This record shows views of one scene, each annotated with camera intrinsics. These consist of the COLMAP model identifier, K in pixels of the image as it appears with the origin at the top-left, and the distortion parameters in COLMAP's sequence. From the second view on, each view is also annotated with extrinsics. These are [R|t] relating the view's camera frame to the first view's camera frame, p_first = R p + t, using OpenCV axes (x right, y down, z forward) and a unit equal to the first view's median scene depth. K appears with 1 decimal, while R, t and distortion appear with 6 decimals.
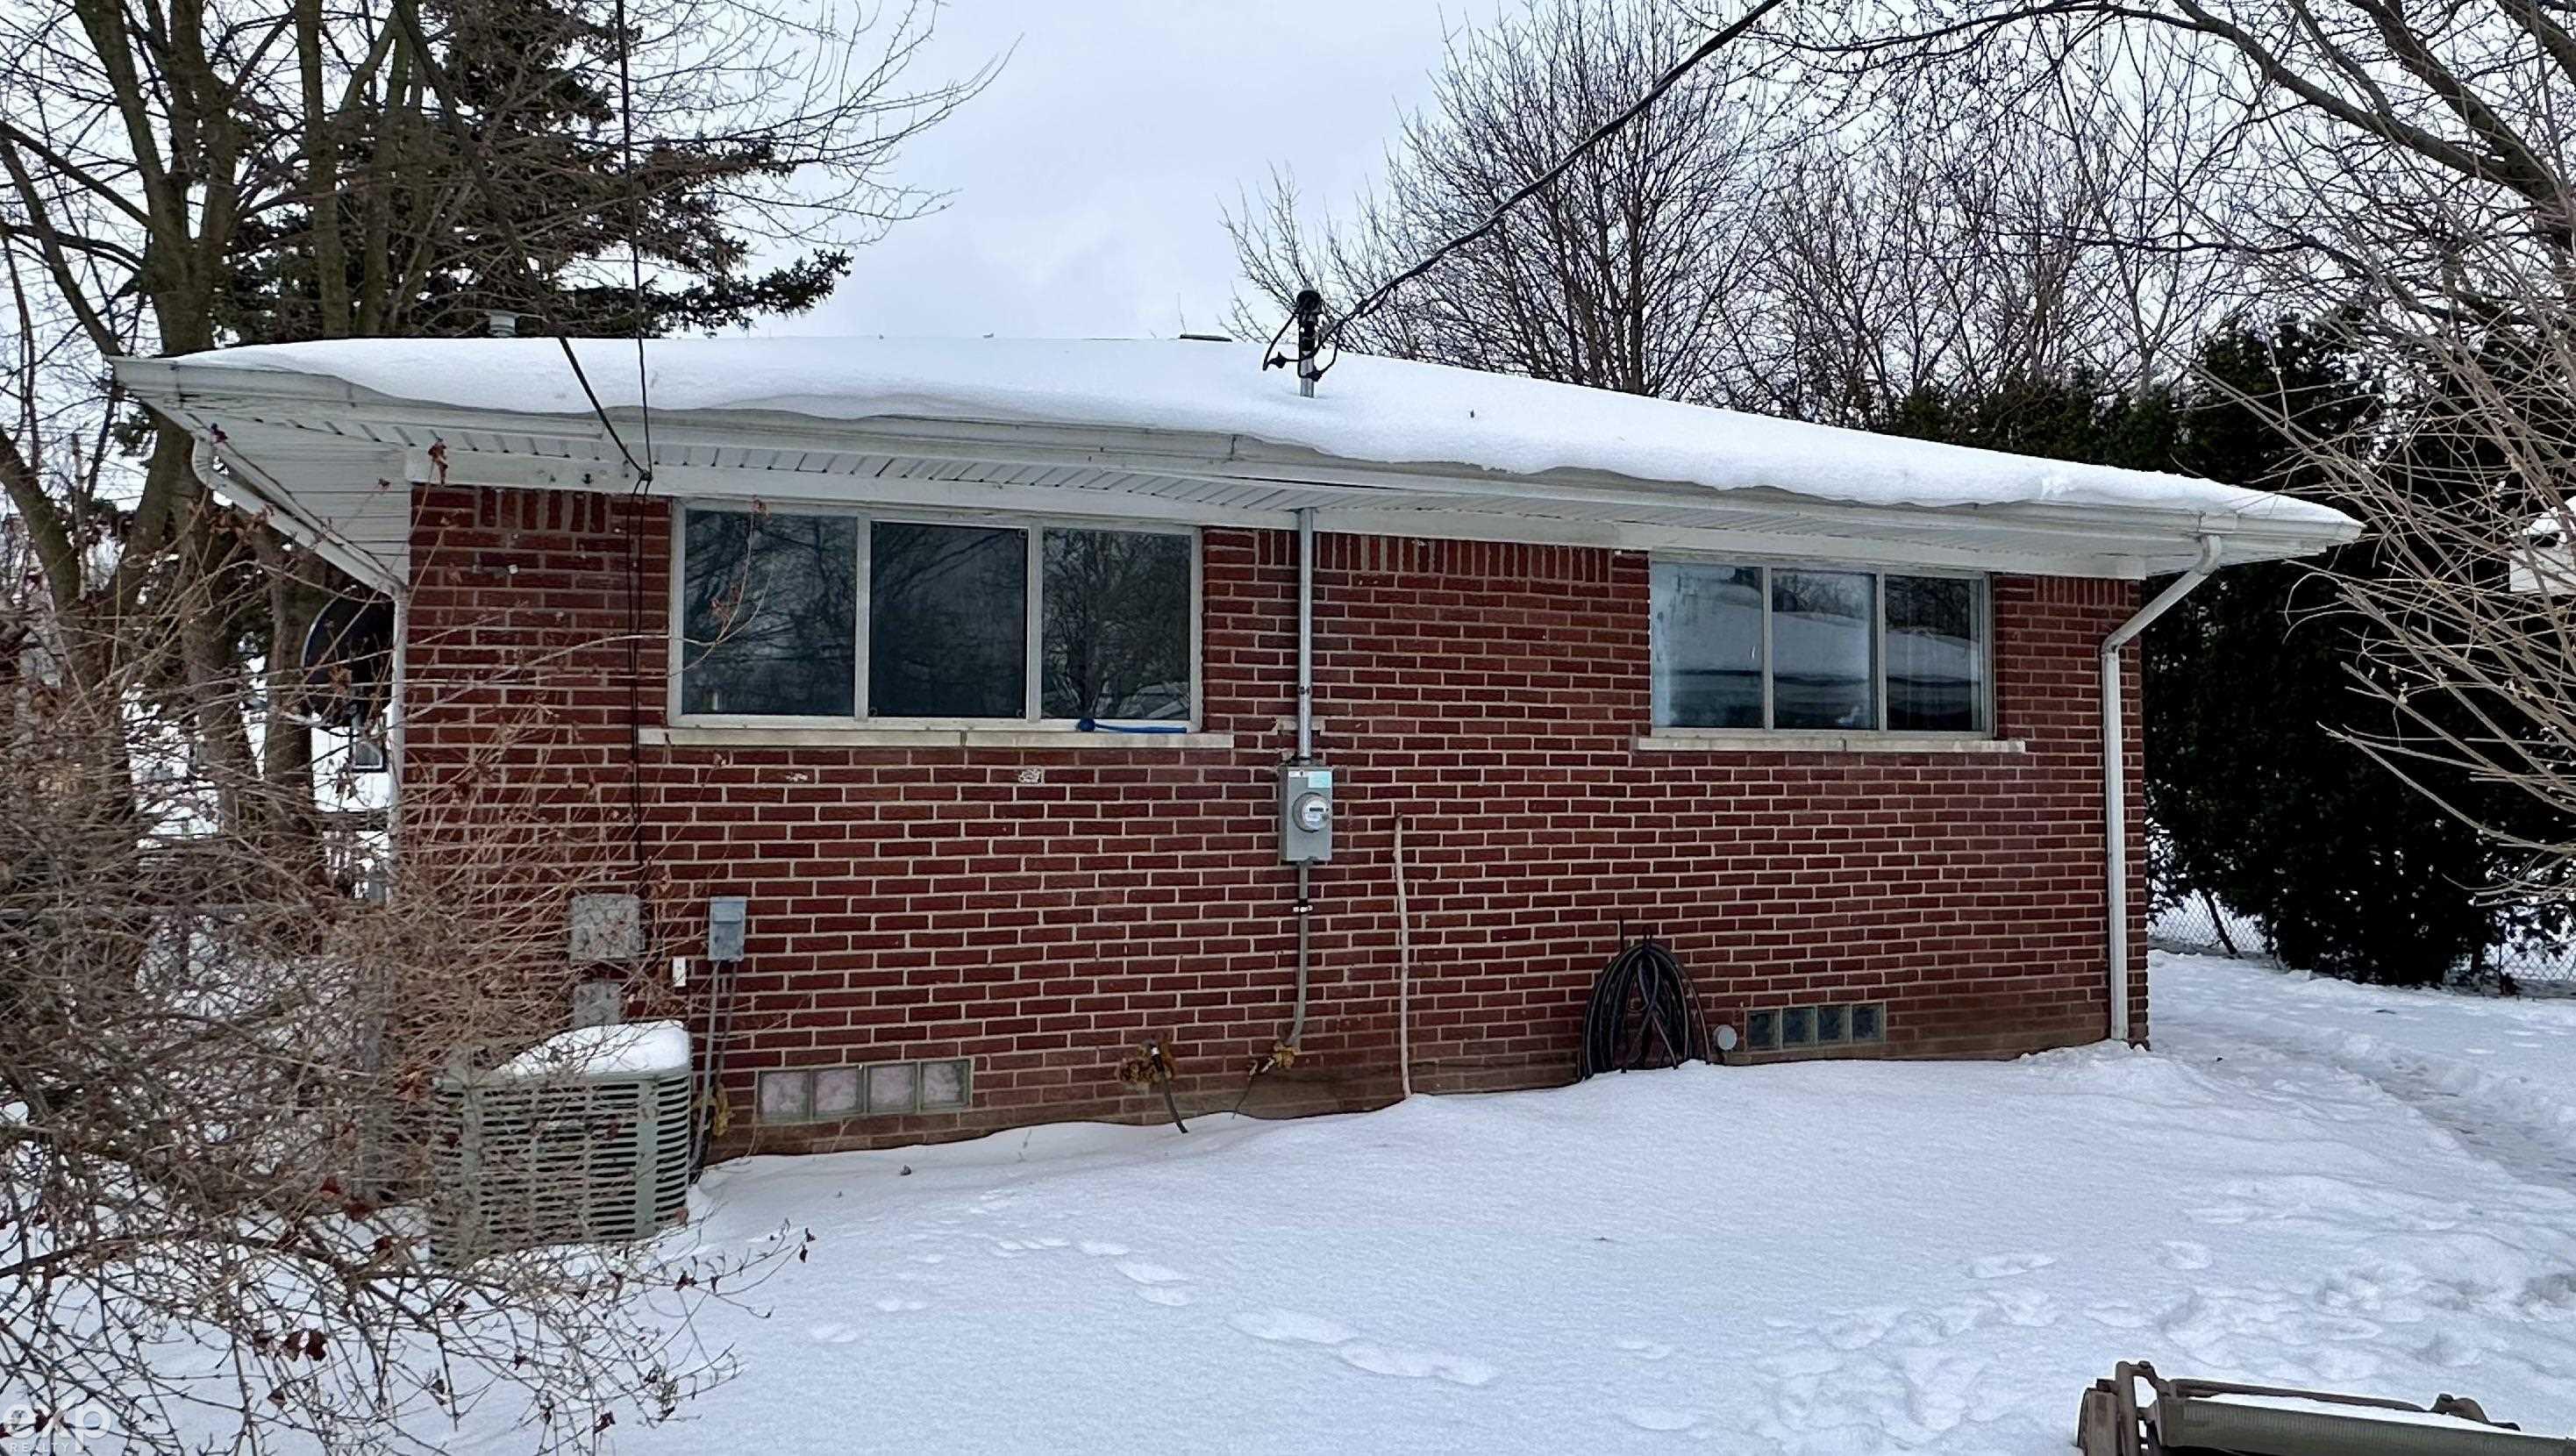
lens RADIAL K [[1153.2, 0, 1285.6], [0, 1153.2, 737.8], [0, 0, 1]] dist [-0.000865, 0.000015]
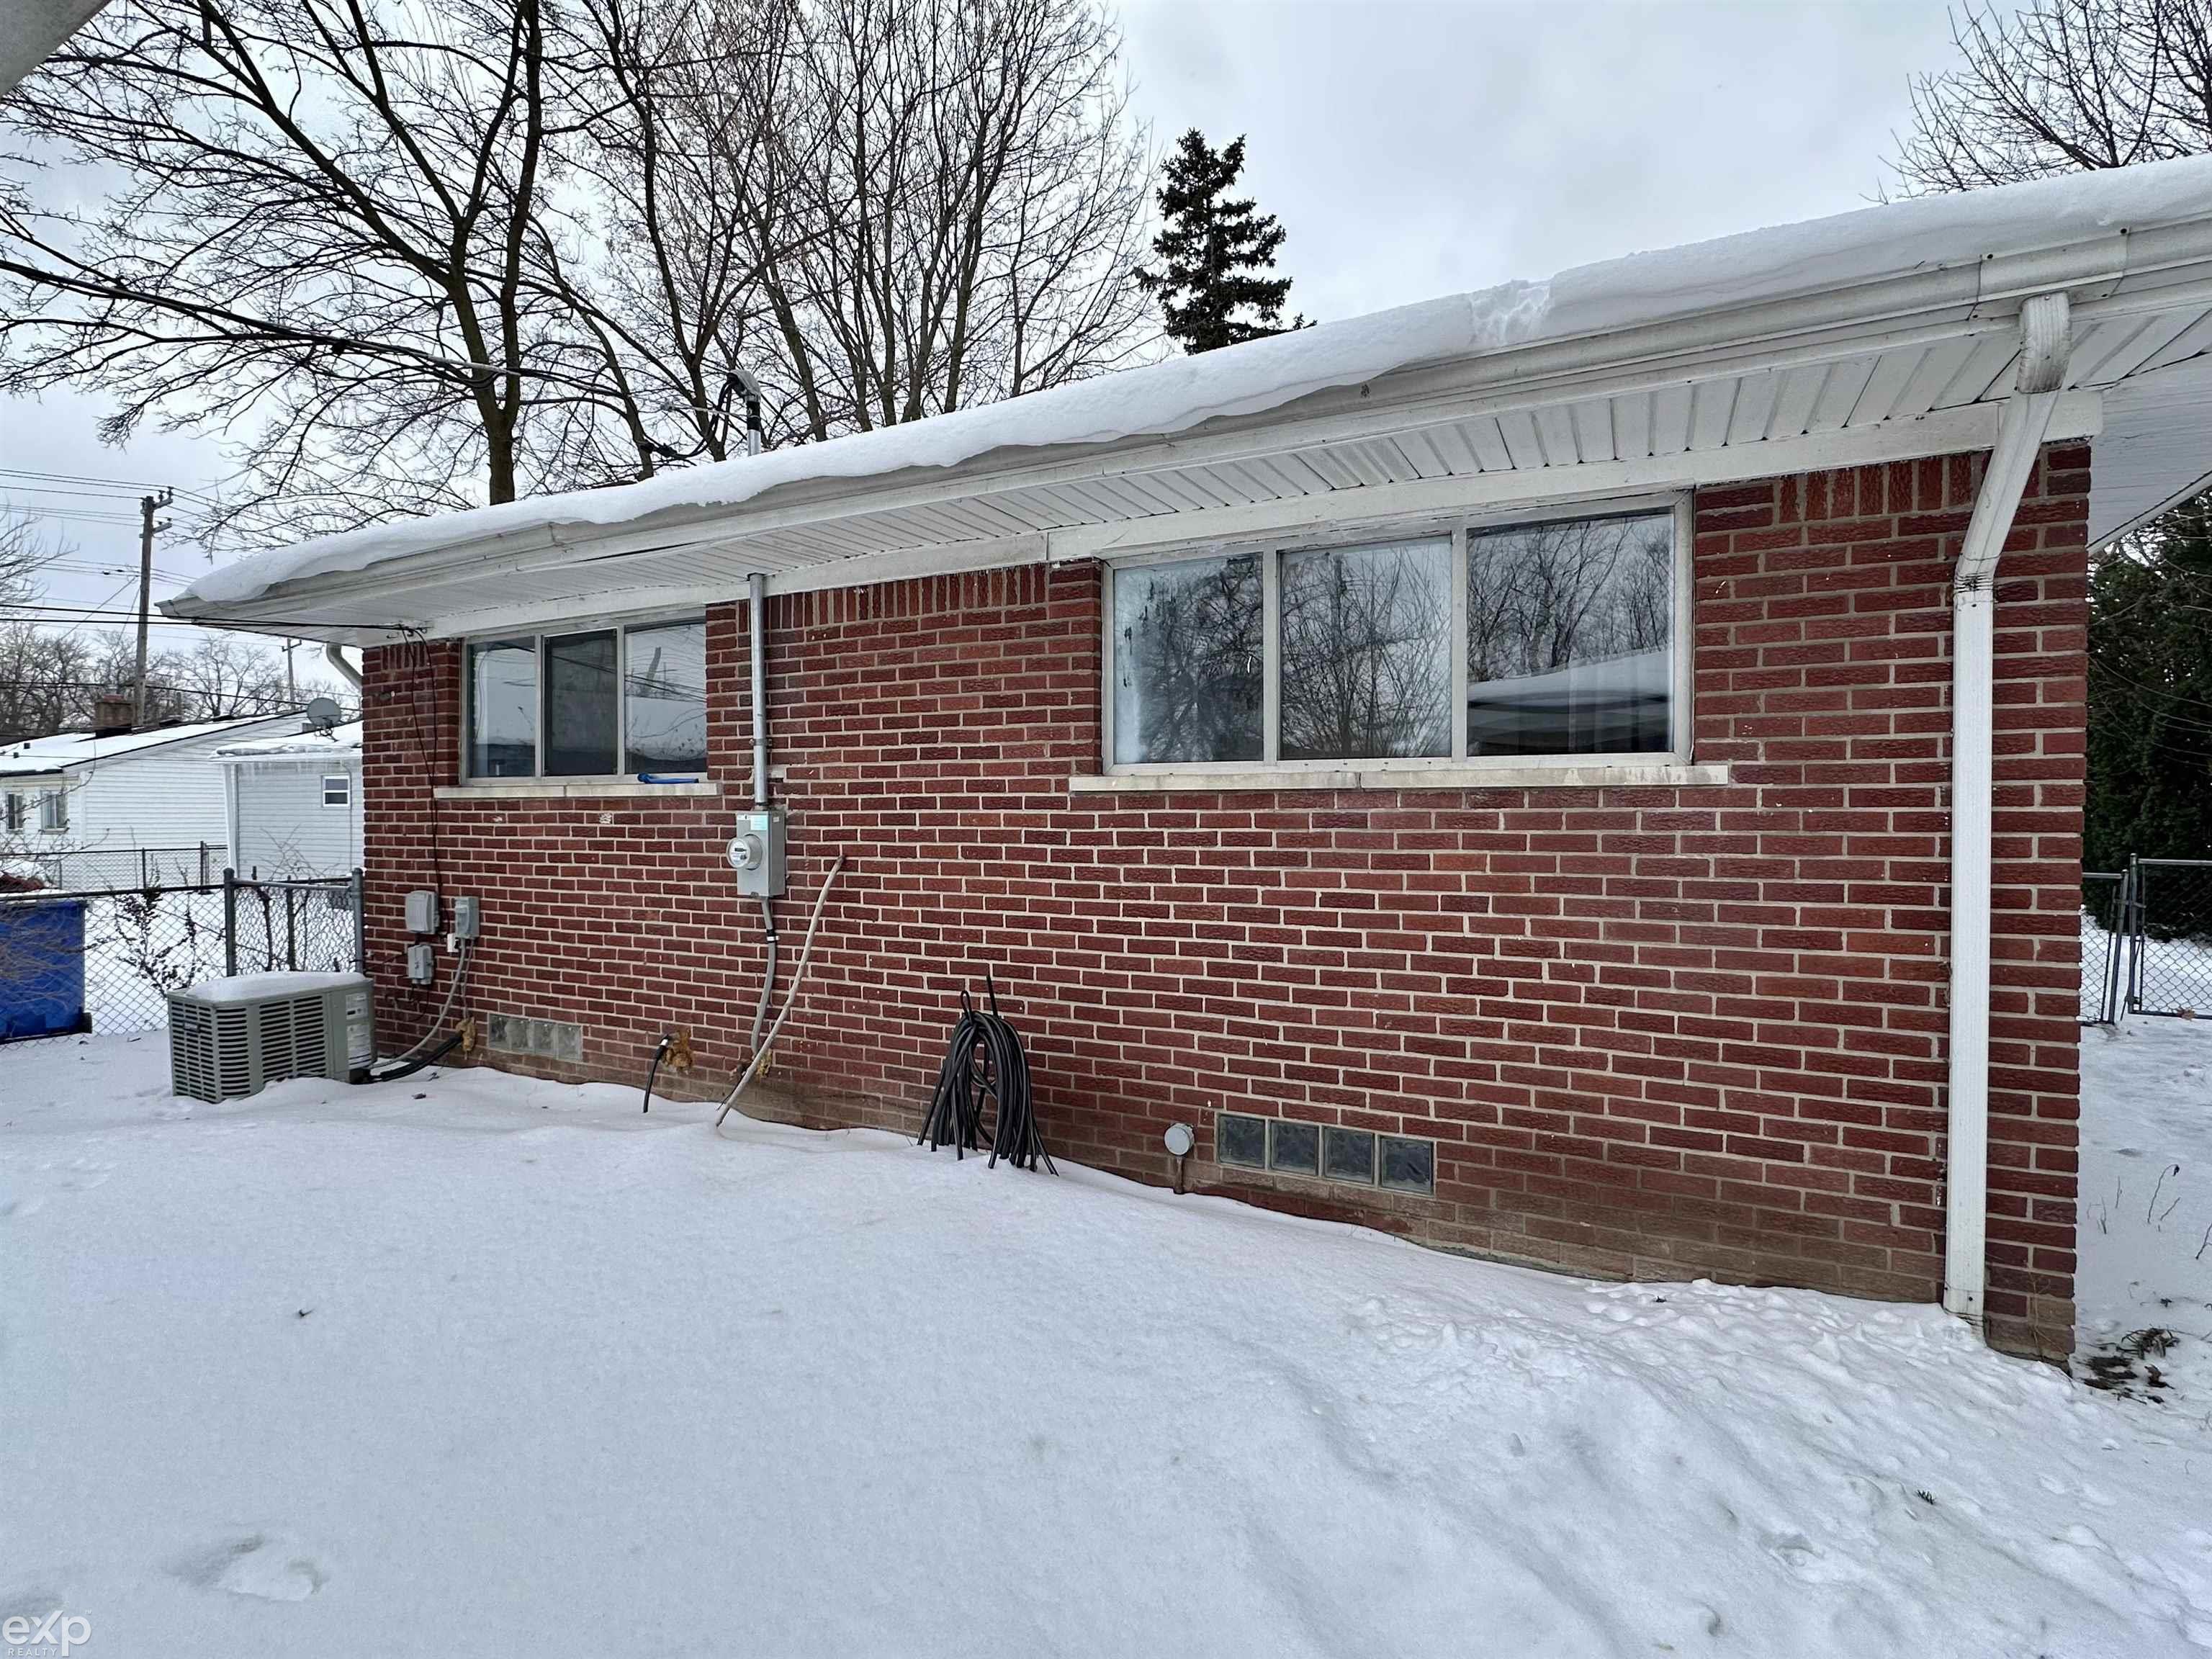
lens RADIAL K [[1077.7, 0, 1097.1], [0, 1077.7, 833.8], [0, 0, 1]] dist [-0.000622, 0.000514]
pose [[0.735741, 0.013865, -0.677121, 0.880304], [0.022103, 0.998766, 0.044467, 0.007219], [0.676902, -0.047683, 0.734527, 0.416399]]
